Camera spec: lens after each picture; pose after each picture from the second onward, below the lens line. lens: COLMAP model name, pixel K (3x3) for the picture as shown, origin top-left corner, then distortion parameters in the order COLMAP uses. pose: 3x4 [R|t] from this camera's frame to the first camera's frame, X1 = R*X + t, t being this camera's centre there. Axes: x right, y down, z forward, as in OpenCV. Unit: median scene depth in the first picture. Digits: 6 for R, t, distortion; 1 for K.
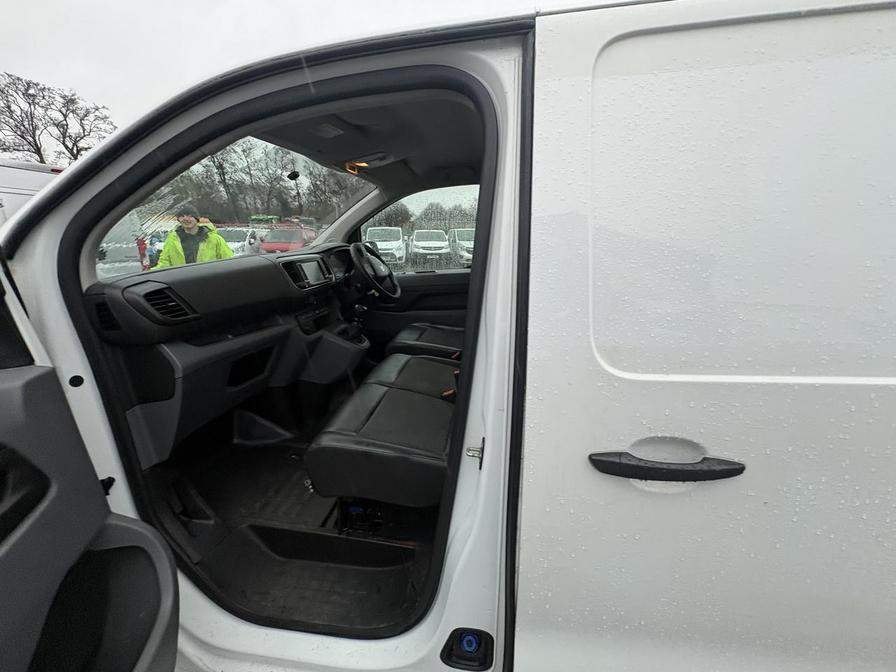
lens RADIAL K [[355.4, 0, 447.2], [0, 355.4, 338.9], [0, 0, 1]] dist [0.000930, -0.000302]
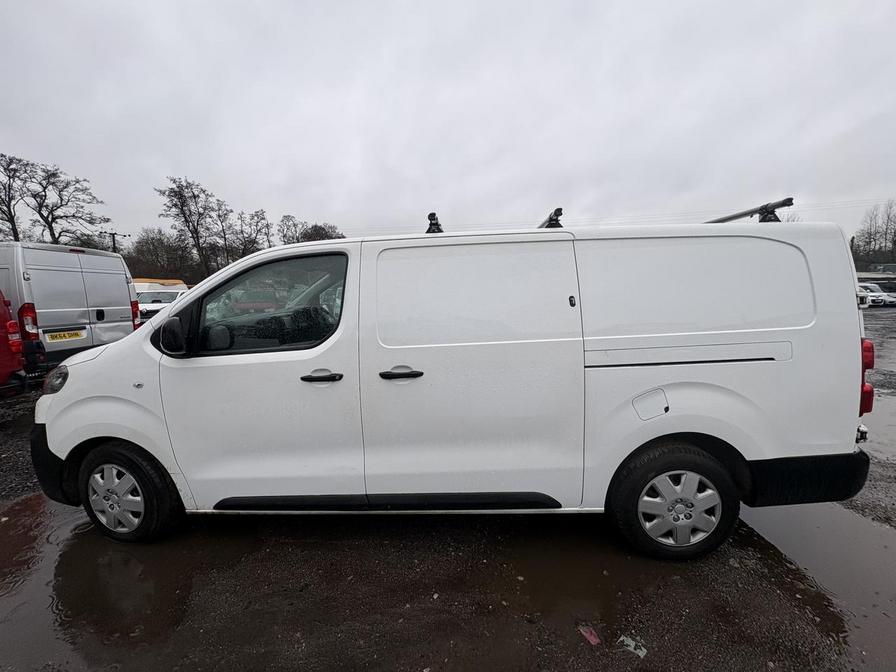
lens RADIAL K [[355.4, 0, 447.4], [0, 355.4, 336.2], [0, 0, 1]] dist [0.000930, -0.000302]
pose [[0.996796, -0.025495, 0.075812, 0.281017], [0.037101, 0.987082, -0.155861, 0.187828], [-0.070859, 0.158174, 0.984865, -0.799897]]
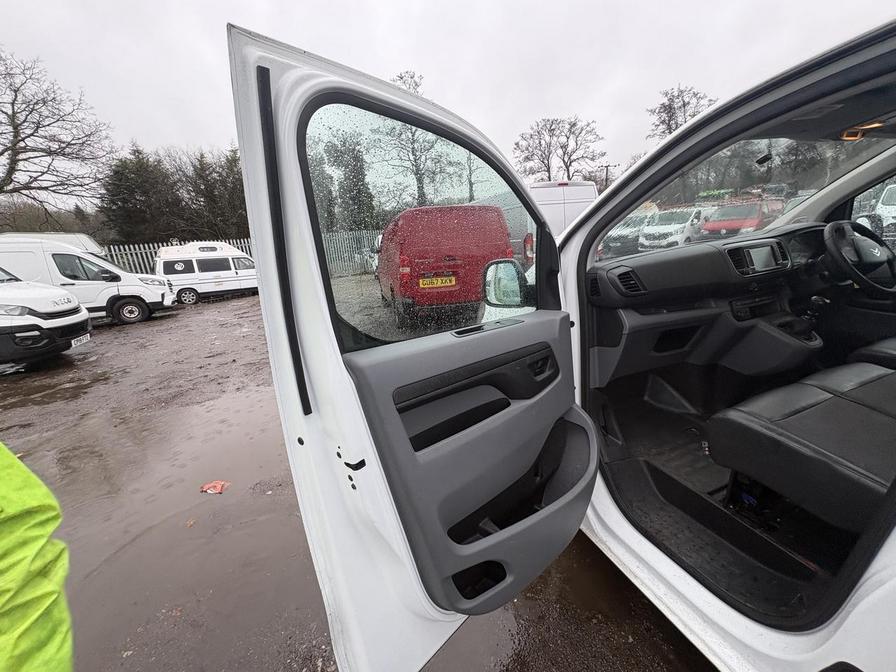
lens RADIAL K [[355.4, 0, 447.2], [0, 355.4, 337.6], [0, 0, 1]] dist [0.000930, -0.000302]
pose [[0.477037, 0.192605, -0.857519, 0.077098], [-0.154374, 0.978885, 0.133987, 0.024091], [0.865219, 0.068462, 0.496698, -0.189149]]
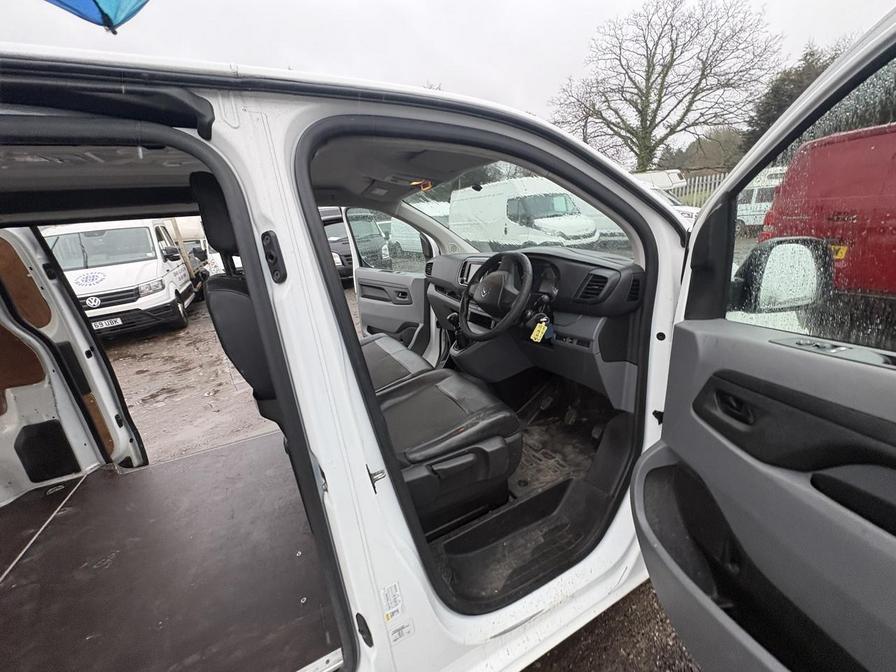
lens RADIAL K [[355.4, 0, 448.7], [0, 355.4, 337.7], [0, 0, 1]] dist [0.000930, -0.000302]
pose [[-0.818090, 0.254306, -0.515807, 0.276932], [-0.051658, 0.860794, 0.506325, -0.530287], [0.572765, 0.440866, -0.691070, 1.669948]]
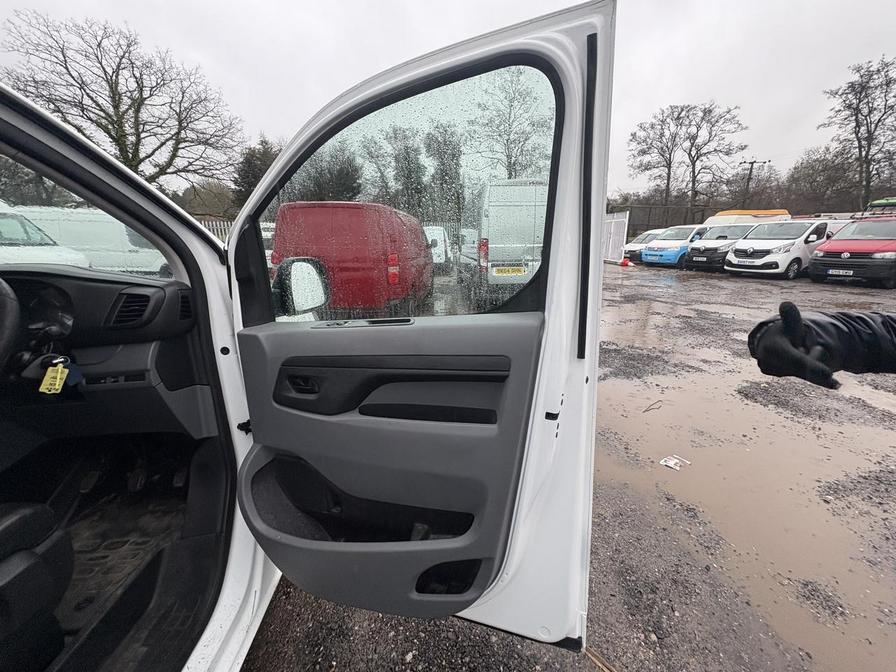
lens RADIAL K [[355.4, 0, 447.4], [0, 355.4, 336.1], [0, 0, 1]] dist [0.000930, -0.000302]
pose [[0.191523, 0.257293, -0.947164, 0.322721], [-0.253975, 0.945151, 0.205391, -0.491590], [0.948059, 0.201219, 0.246365, 1.666595]]
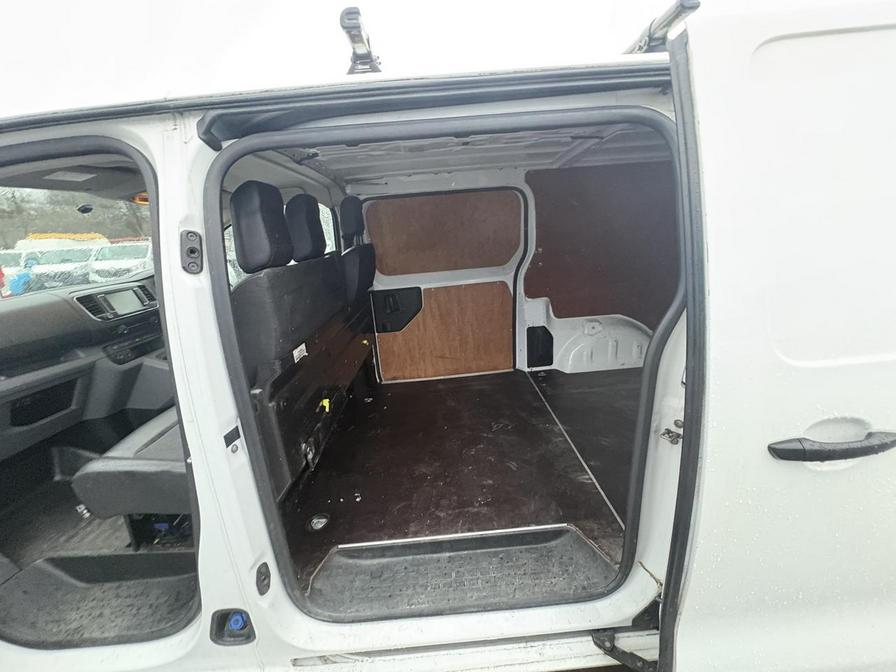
lens RADIAL K [[355.4, 0, 447.0], [0, 355.4, 337.8], [0, 0, 1]] dist [0.000930, -0.000302]
pose [[0.984001, -0.100859, 0.146864, 0.344700], [0.100630, 0.994883, 0.009011, -0.001555], [-0.147021, 0.005912, 0.989116, -0.129333]]
